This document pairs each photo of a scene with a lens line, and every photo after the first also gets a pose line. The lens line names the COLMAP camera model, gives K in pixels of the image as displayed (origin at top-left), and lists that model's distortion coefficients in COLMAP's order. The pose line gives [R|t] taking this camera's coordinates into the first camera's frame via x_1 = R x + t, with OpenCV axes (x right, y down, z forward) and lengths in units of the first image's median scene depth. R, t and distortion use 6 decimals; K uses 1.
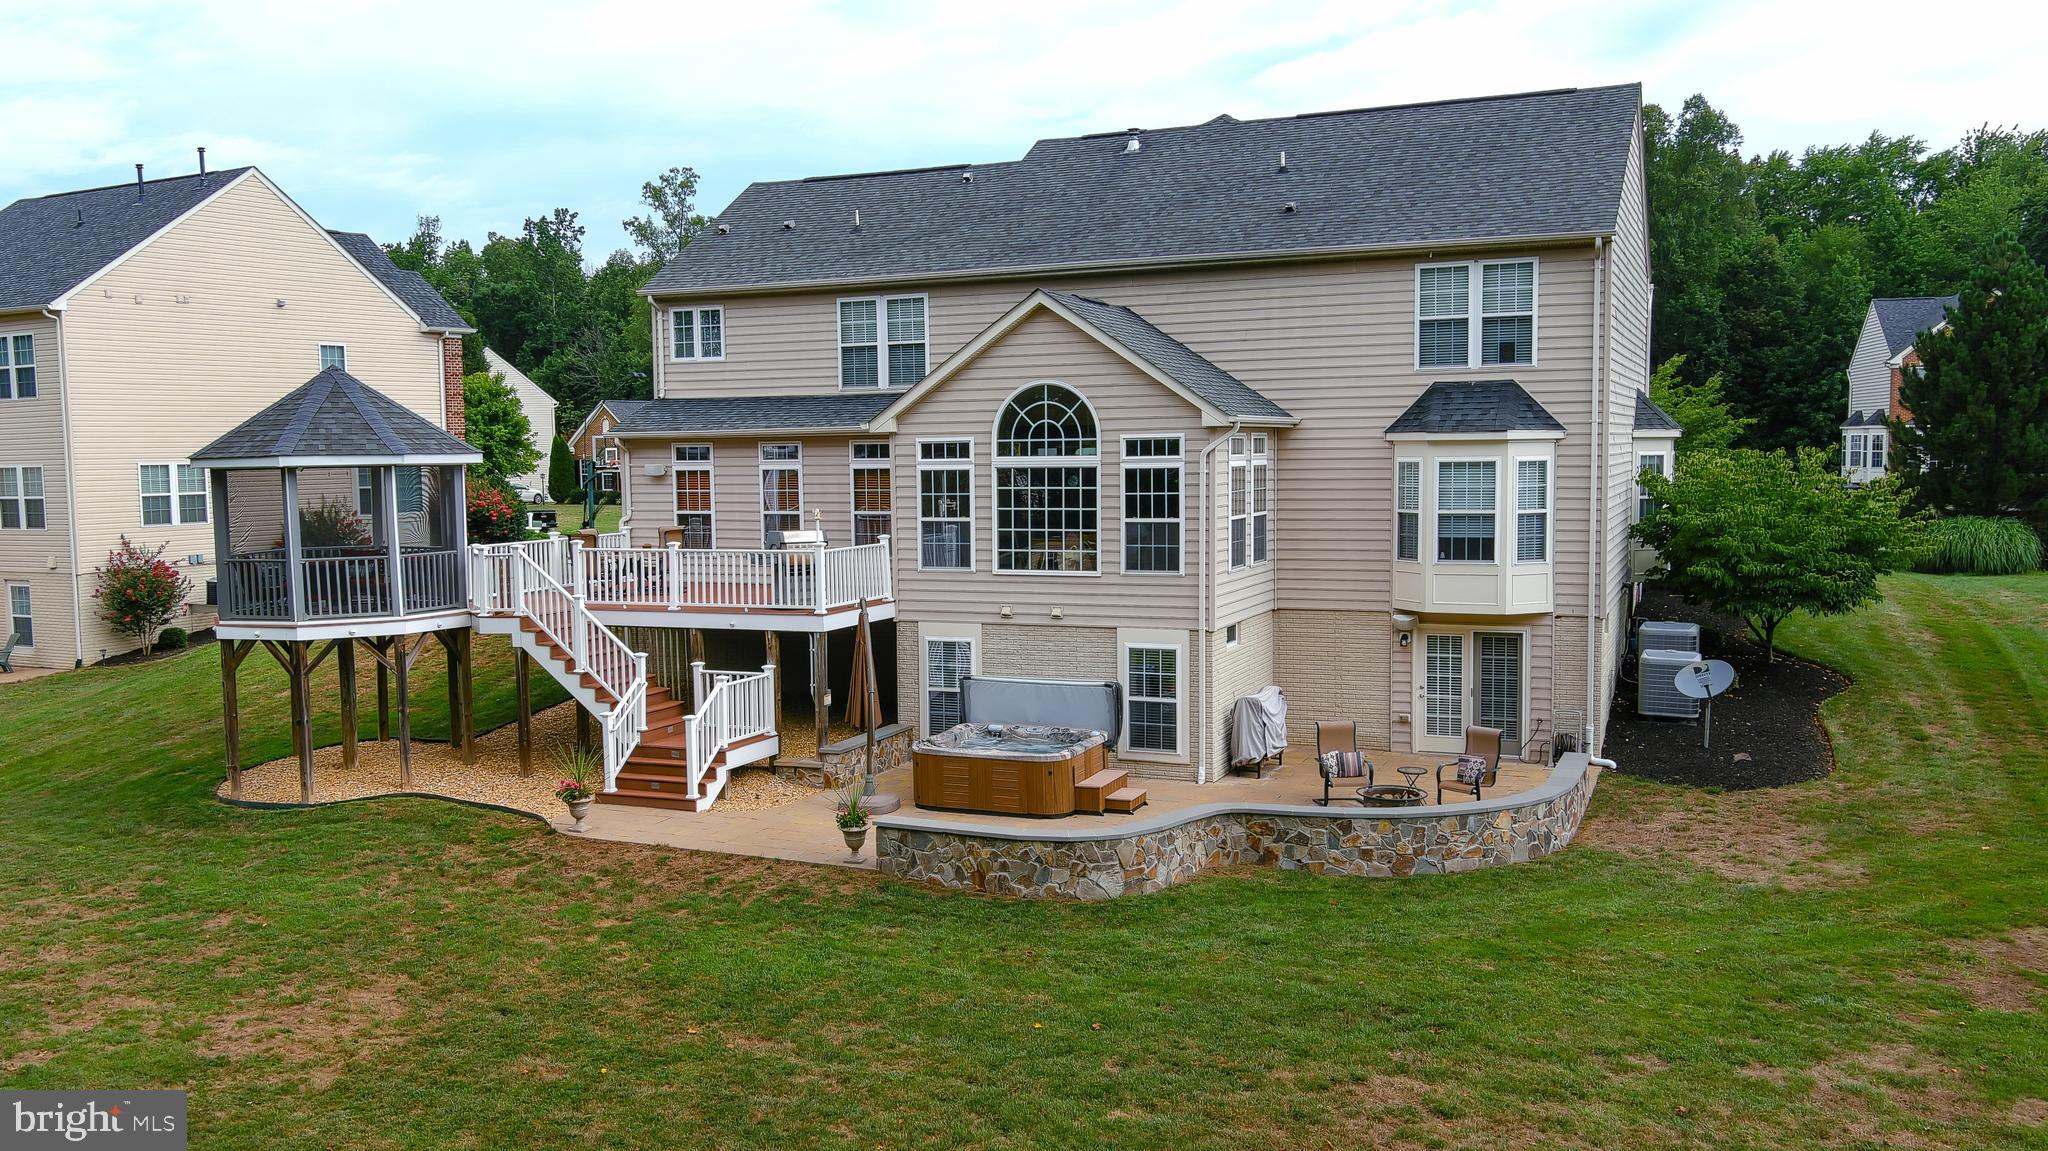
lens RADIAL K [[1670.7, 0, 942.9], [0, 1670.7, 608.4], [0, 0, 1]] dist [0.036142, -0.041609]
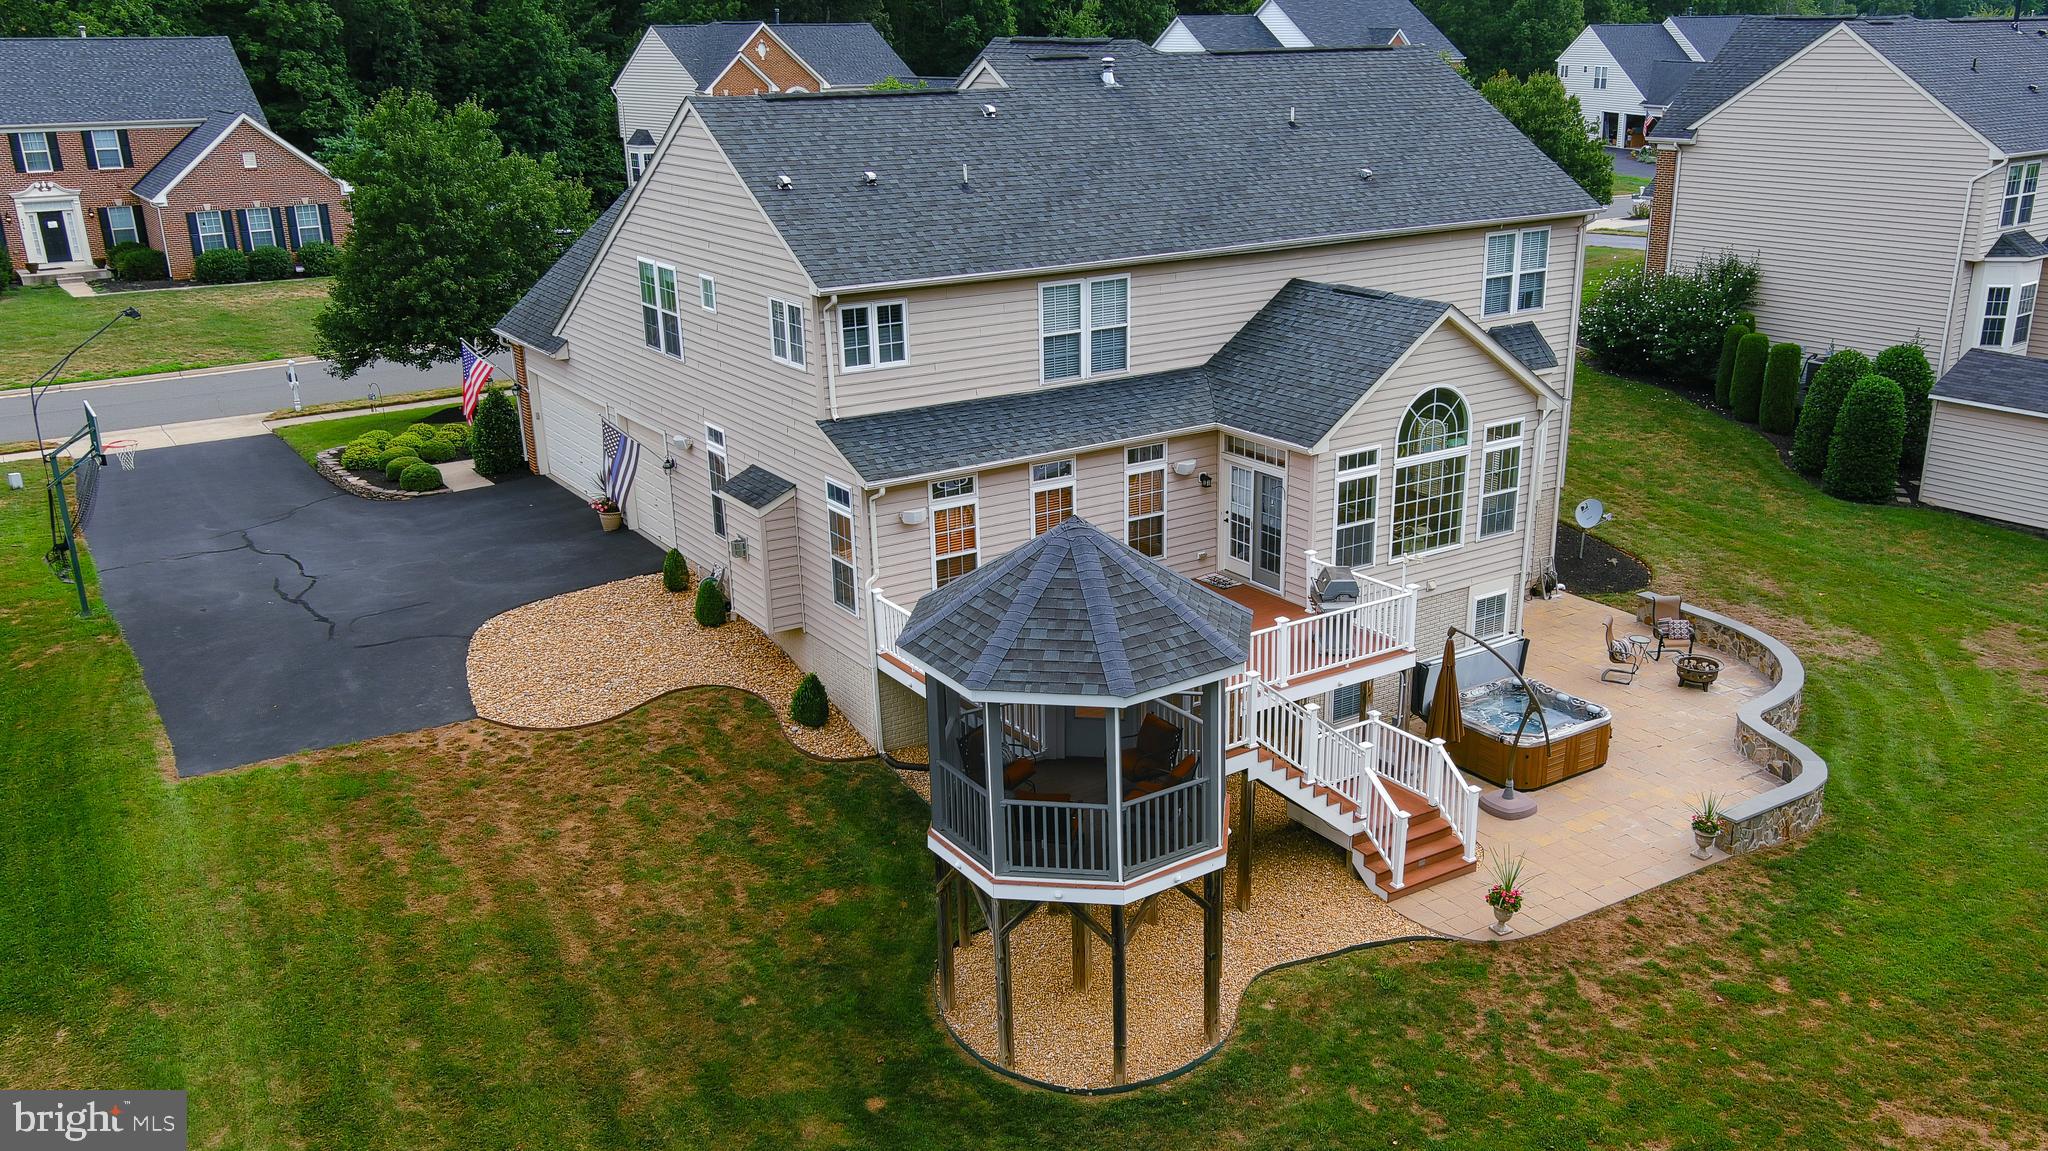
lens RADIAL K [[1670.2, 0, 1028.9], [0, 1670.2, 617.1], [0, 0, 1]] dist [0.035508, -0.005113]
pose [[0.548713, -0.272069, 0.790501, -0.989146], [0.089902, 0.959283, 0.267755, -0.306782], [-0.831163, -0.075853, 0.550831, 0.604440]]
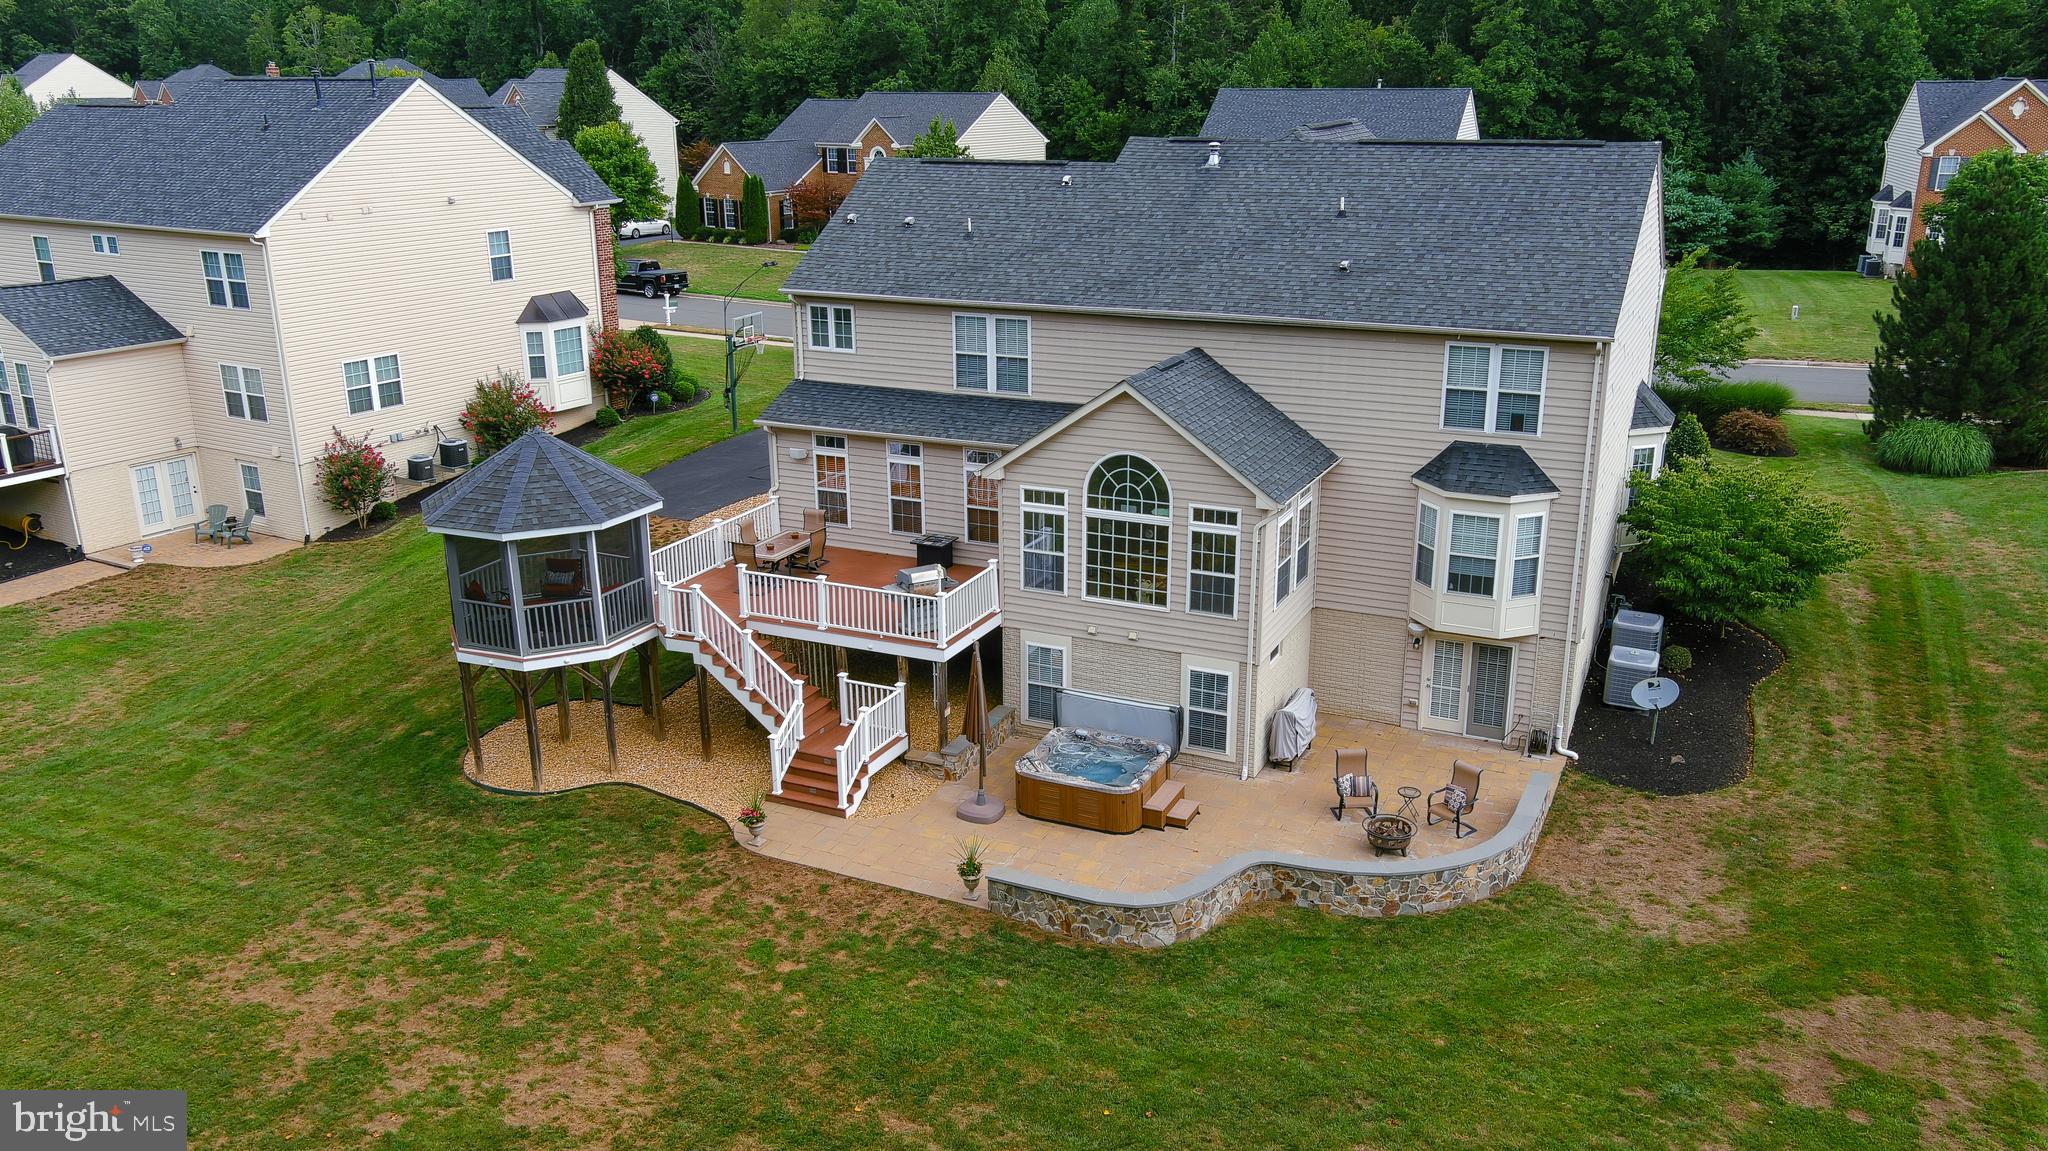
lens RADIAL K [[1533.6, 0, 1024.0], [0, 1533.6, 575.5], [0, 0, 1]] dist [0.039080, -0.046037]
pose [[0.999910, 0.011899, -0.006152, -0.005781], [-0.010325, 0.977211, 0.212020, -0.281371], [0.008535, -0.211937, 0.977246, -0.096332]]
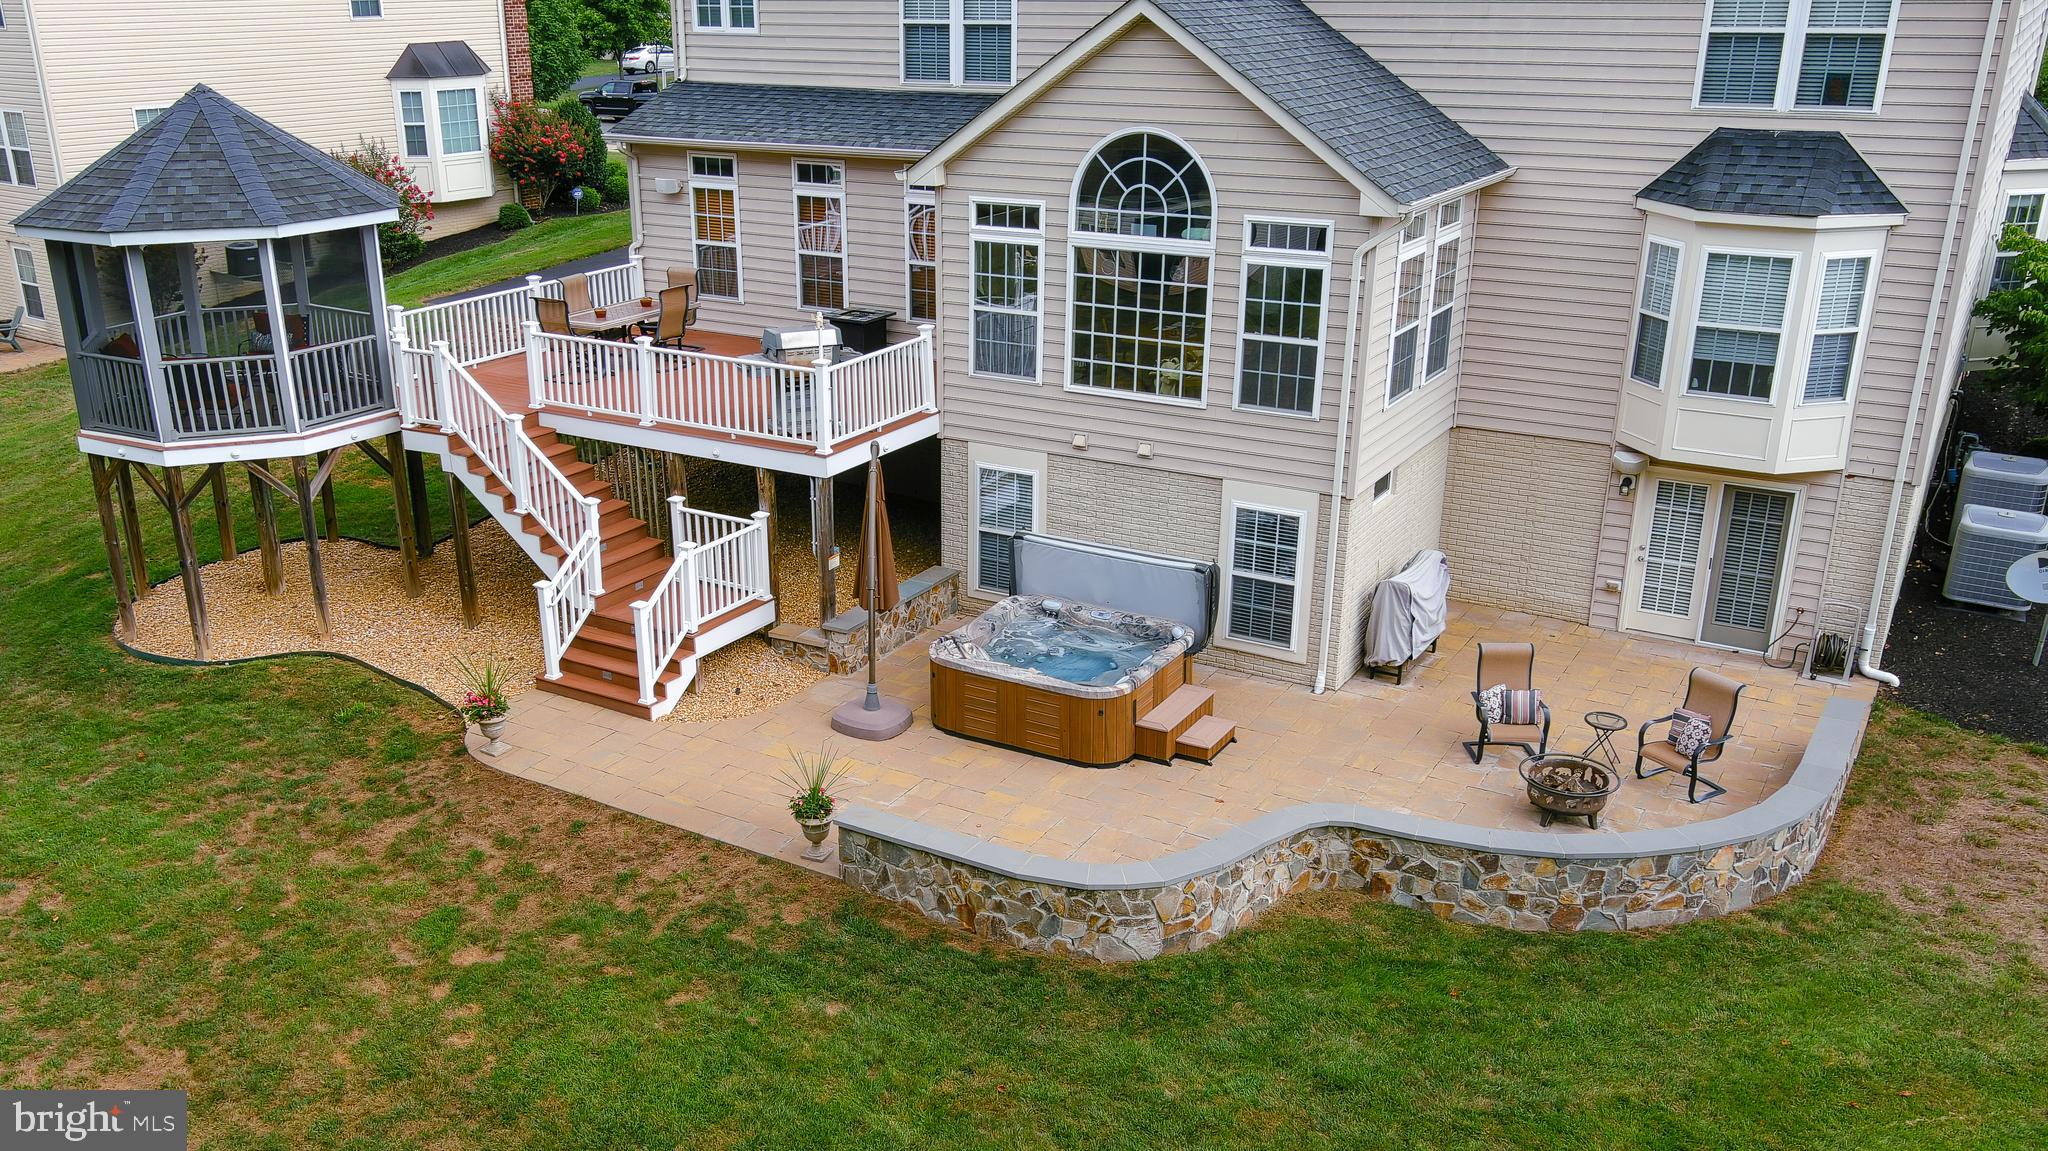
lens RADIAL K [[1699.8, 0, 943.4], [0, 1699.8, 625.1], [0, 0, 1]] dist [0.030637, -0.037081]
pose [[0.992420, 0.052834, -0.110955, 0.067641], [-0.020747, 0.961938, 0.272480, -0.128258], [0.121128, -0.268112, 0.955743, 0.242655]]
